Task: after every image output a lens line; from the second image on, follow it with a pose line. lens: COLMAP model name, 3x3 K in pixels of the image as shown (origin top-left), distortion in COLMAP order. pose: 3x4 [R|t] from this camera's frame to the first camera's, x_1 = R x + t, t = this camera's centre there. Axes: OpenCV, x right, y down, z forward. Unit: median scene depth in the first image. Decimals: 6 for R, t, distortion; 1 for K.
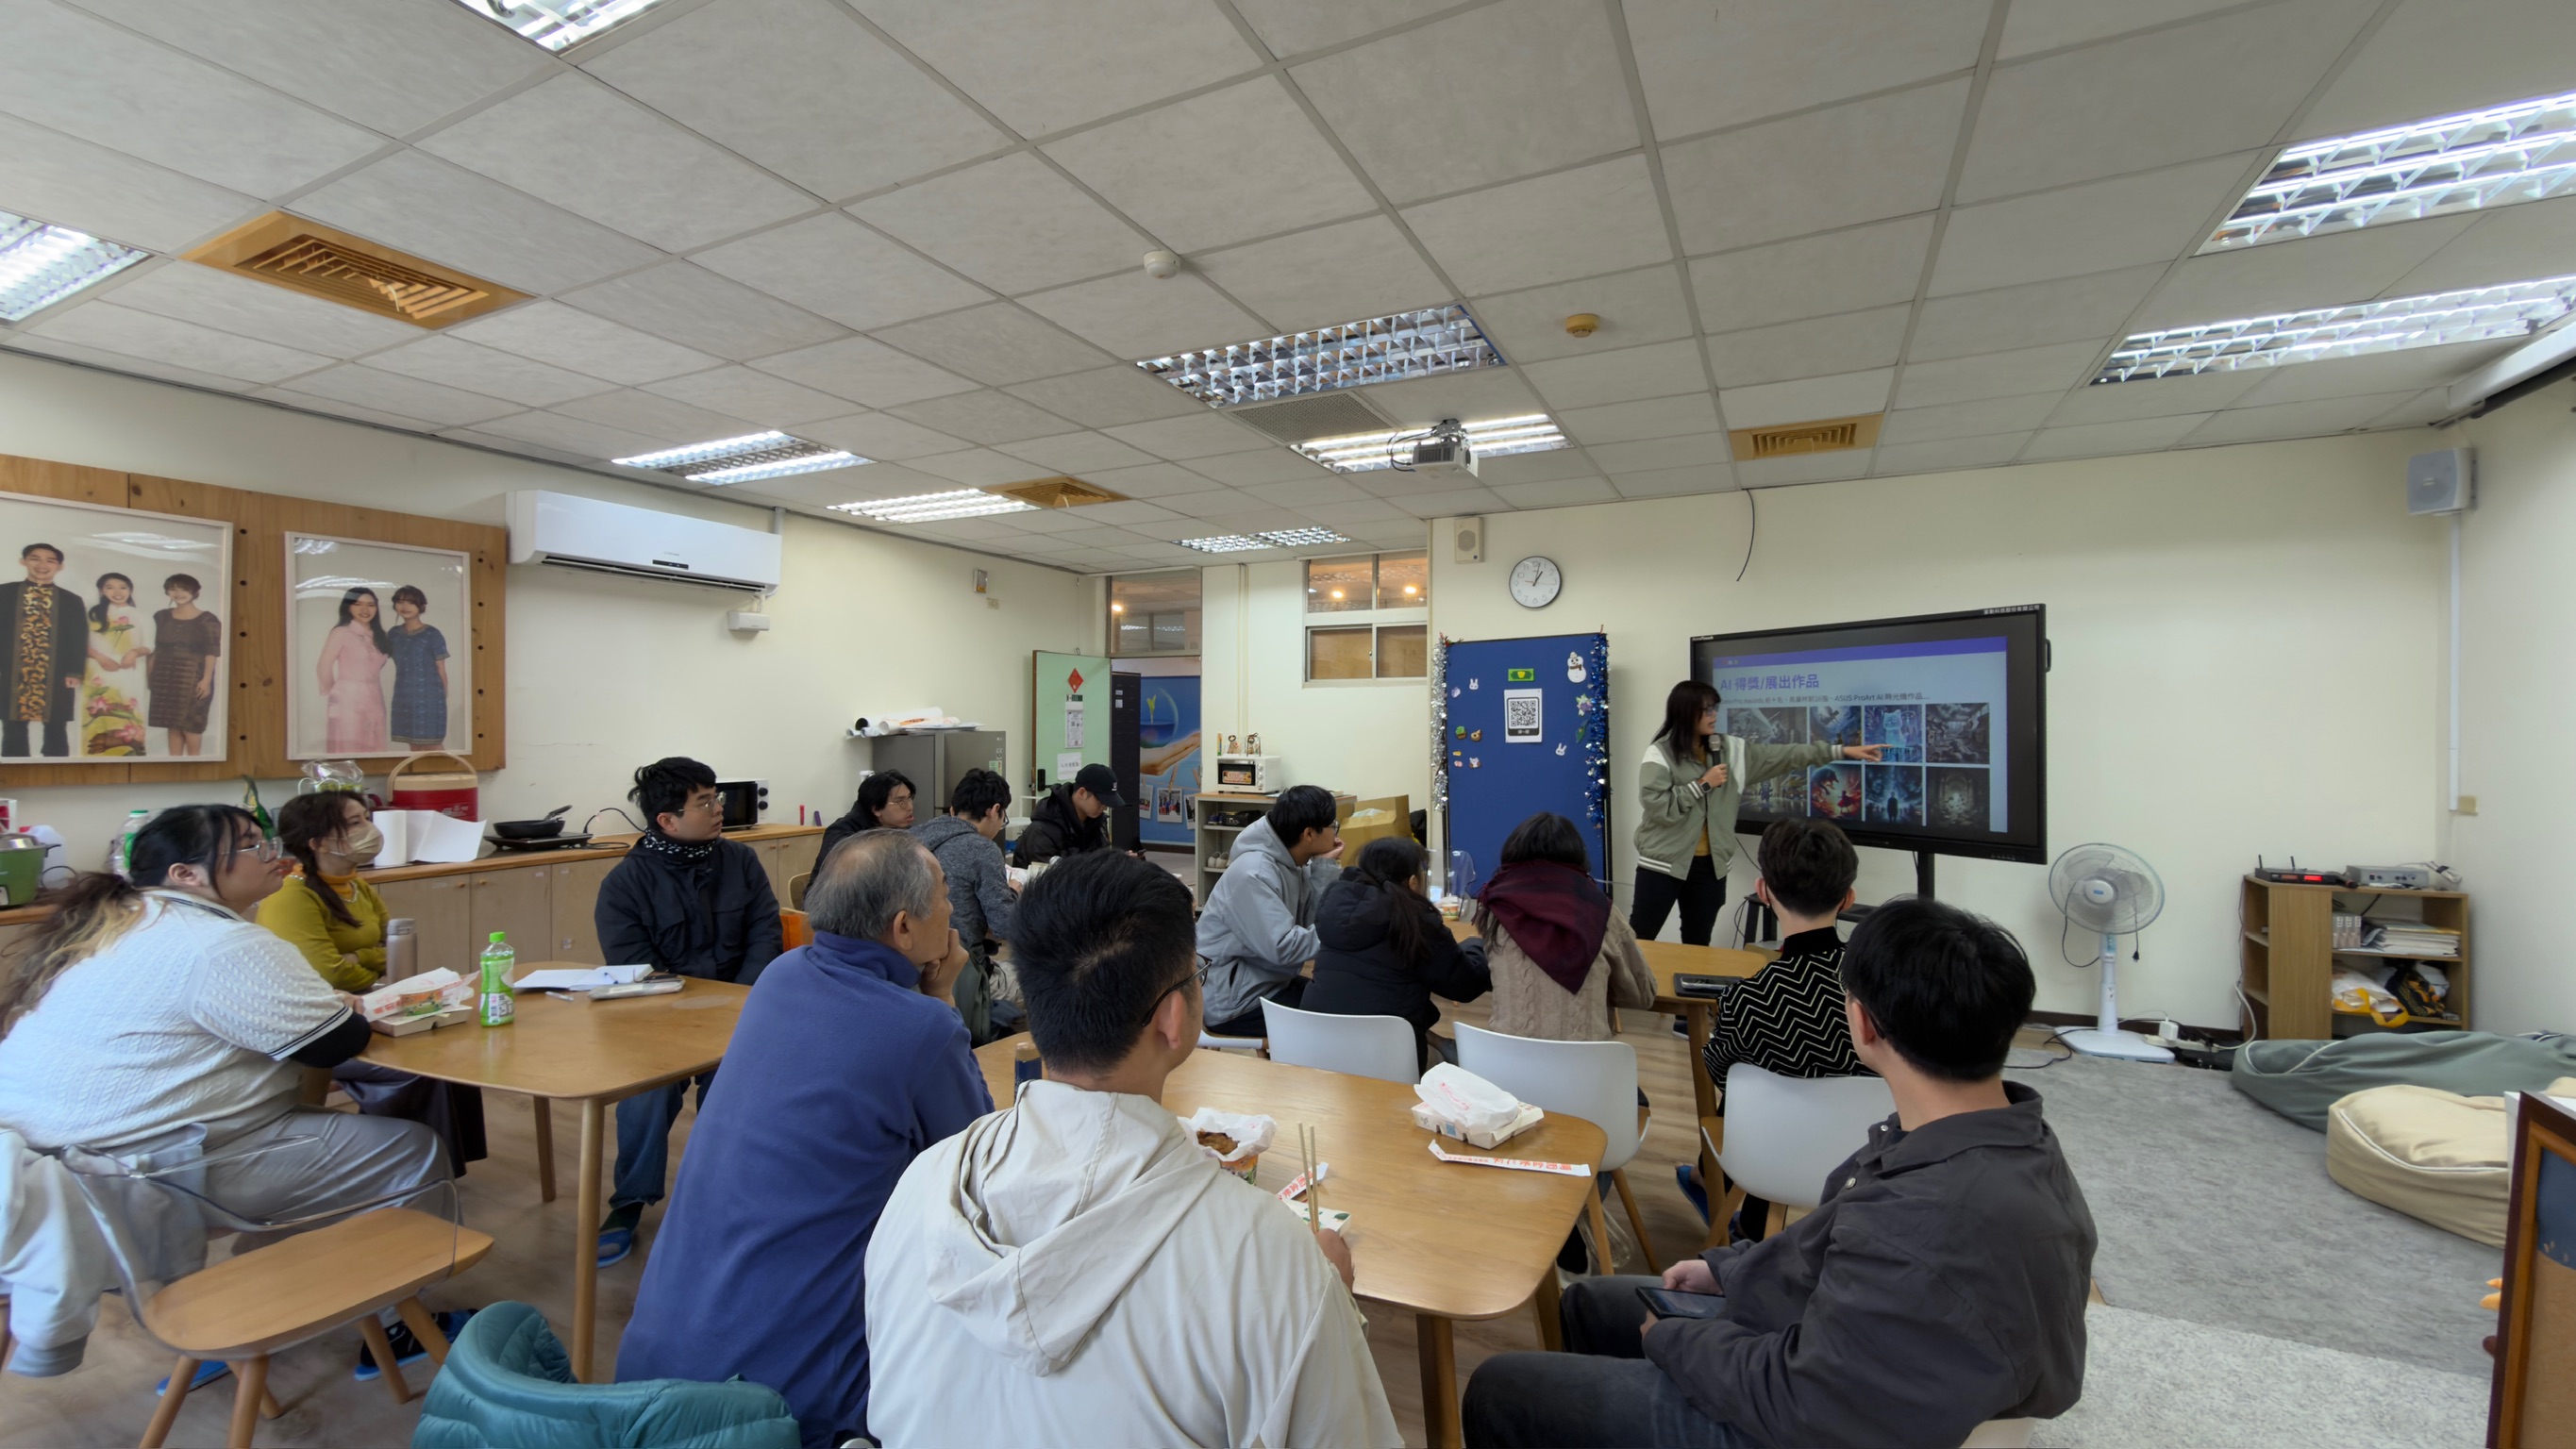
lens RADIAL K [[1037.2, 0, 1293.0], [0, 1037.2, 734.9], [0, 0, 1]] dist [0.016760, -0.004277]
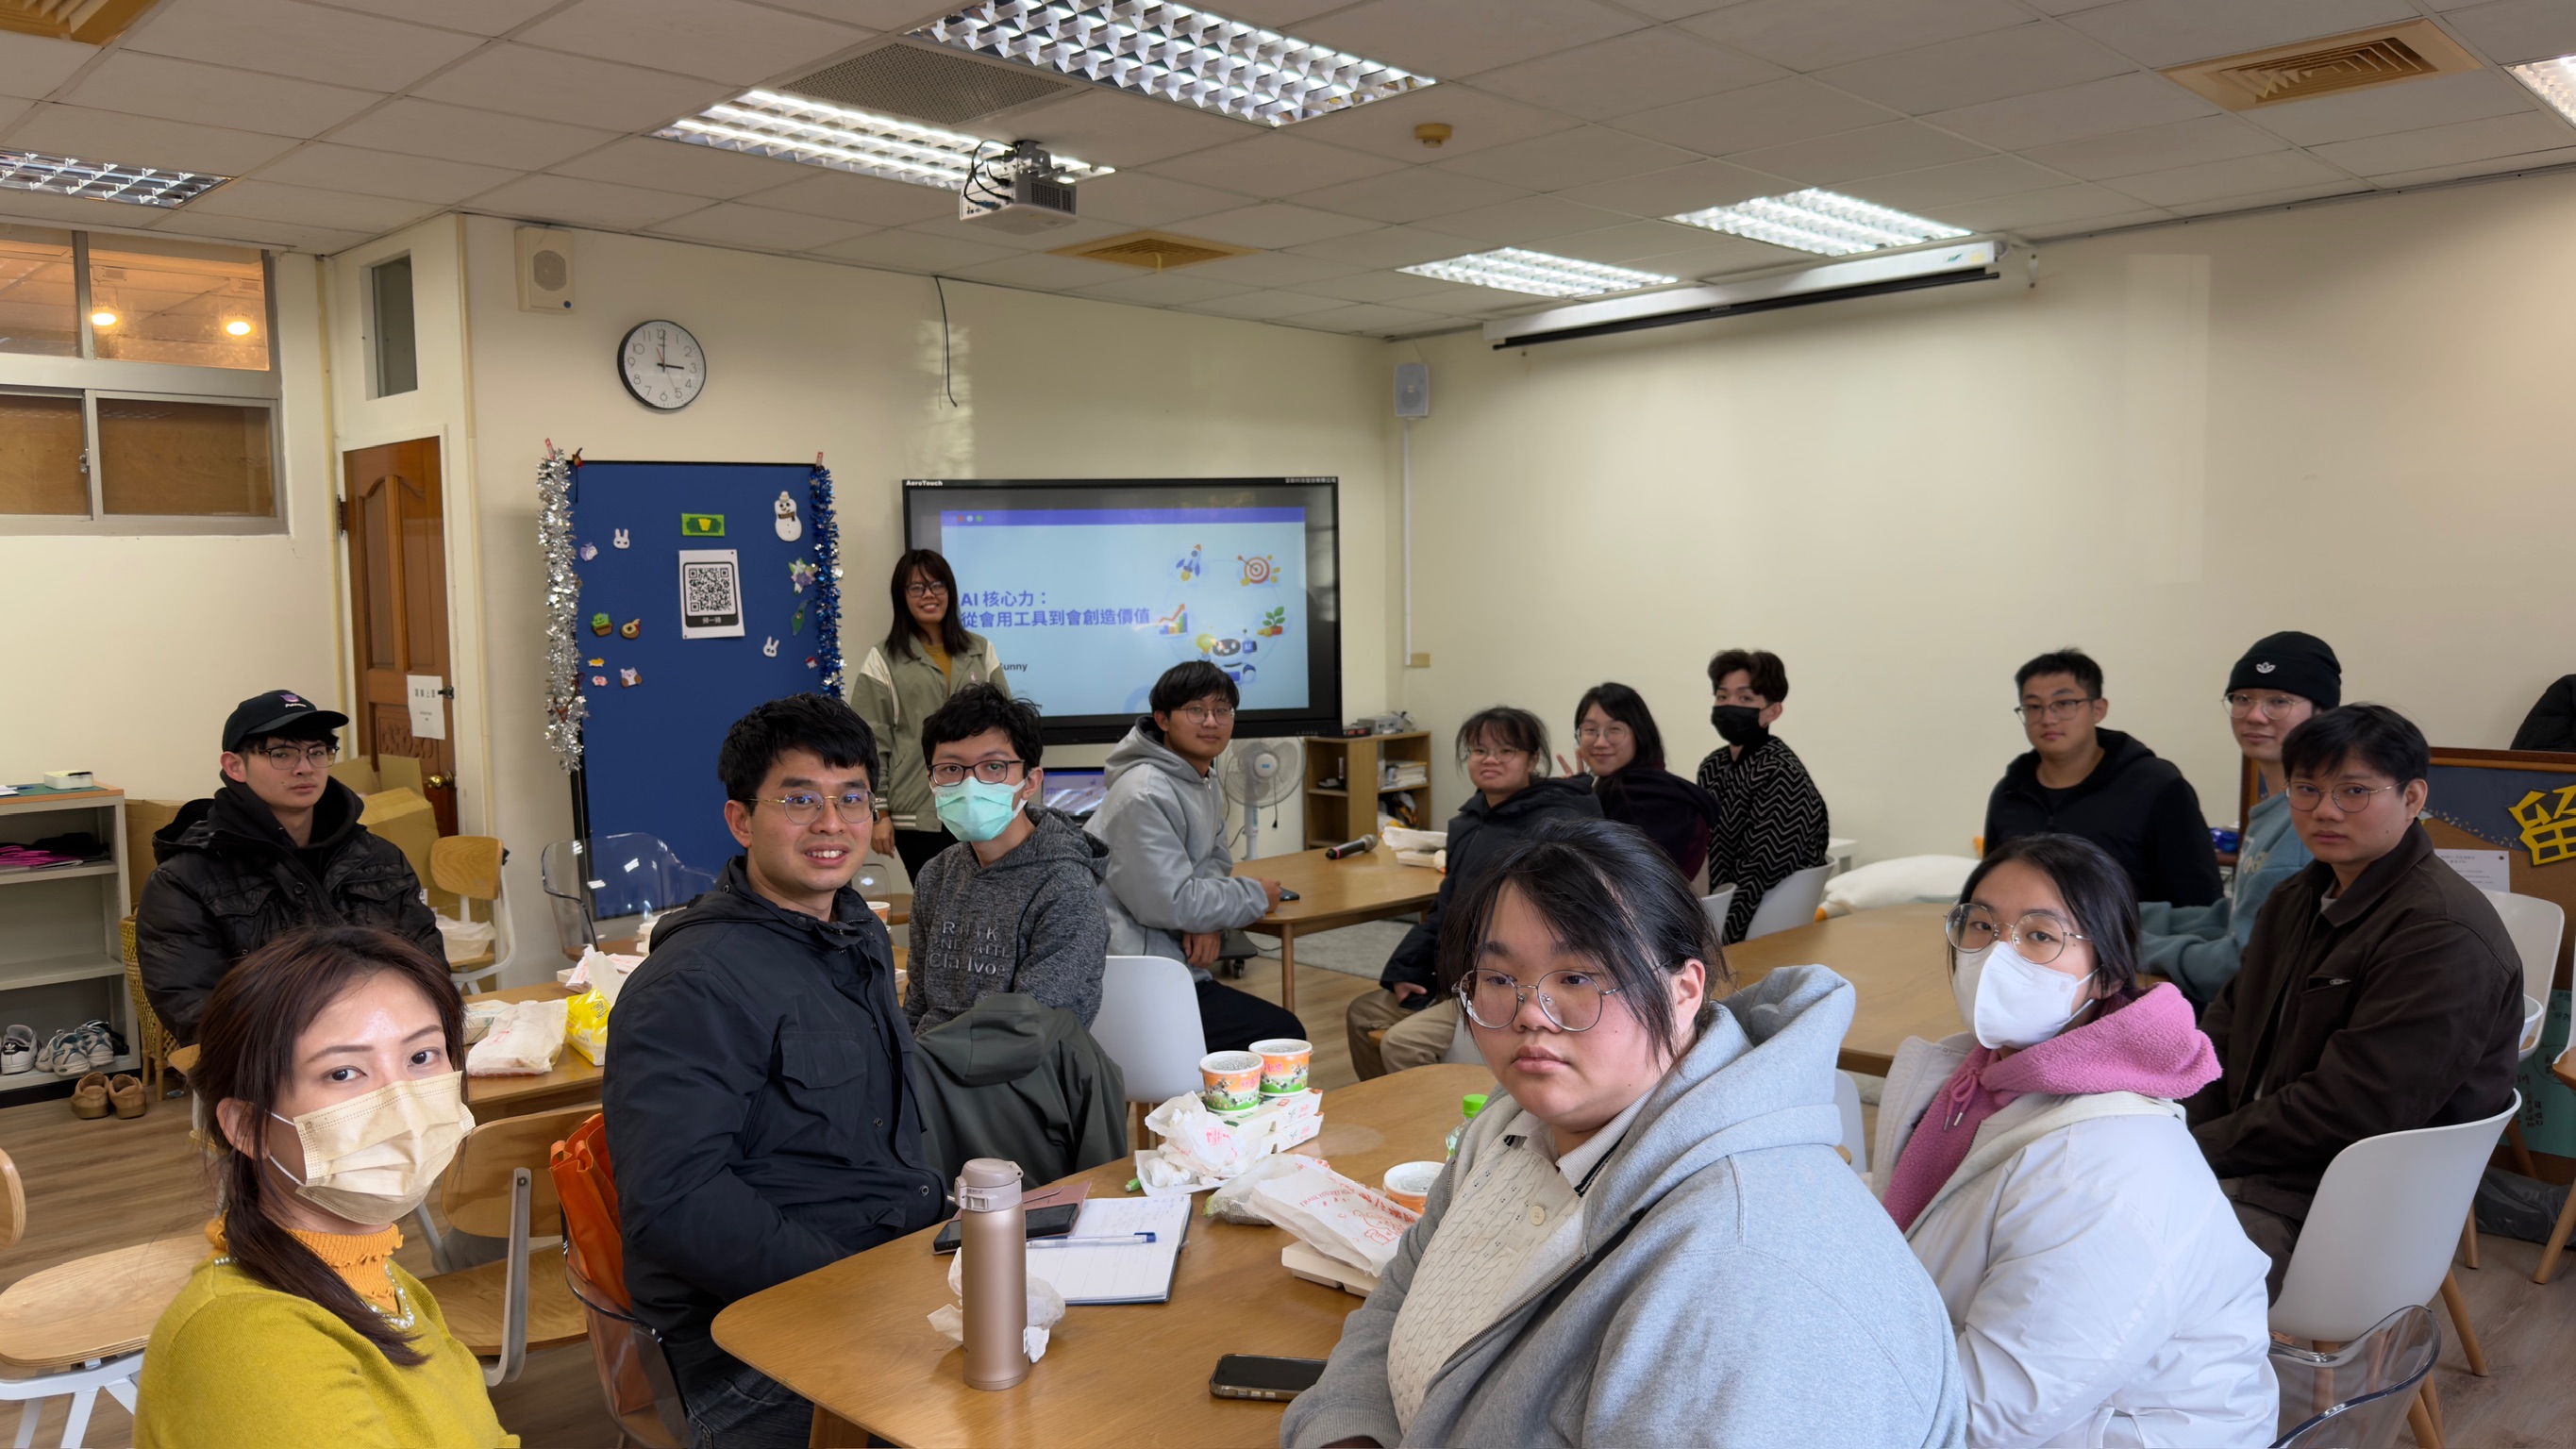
lens RADIAL K [[1807.6, 0, 1288.0], [0, 1807.6, 724.5], [0, 0, 1]] dist [0.089659, -0.159280]
pose [[0.306834, -0.076452, 0.948688, -0.869957], [0.026747, 0.997068, 0.071701, -0.012348], [-0.951387, 0.003374, 0.307979, 0.465333]]
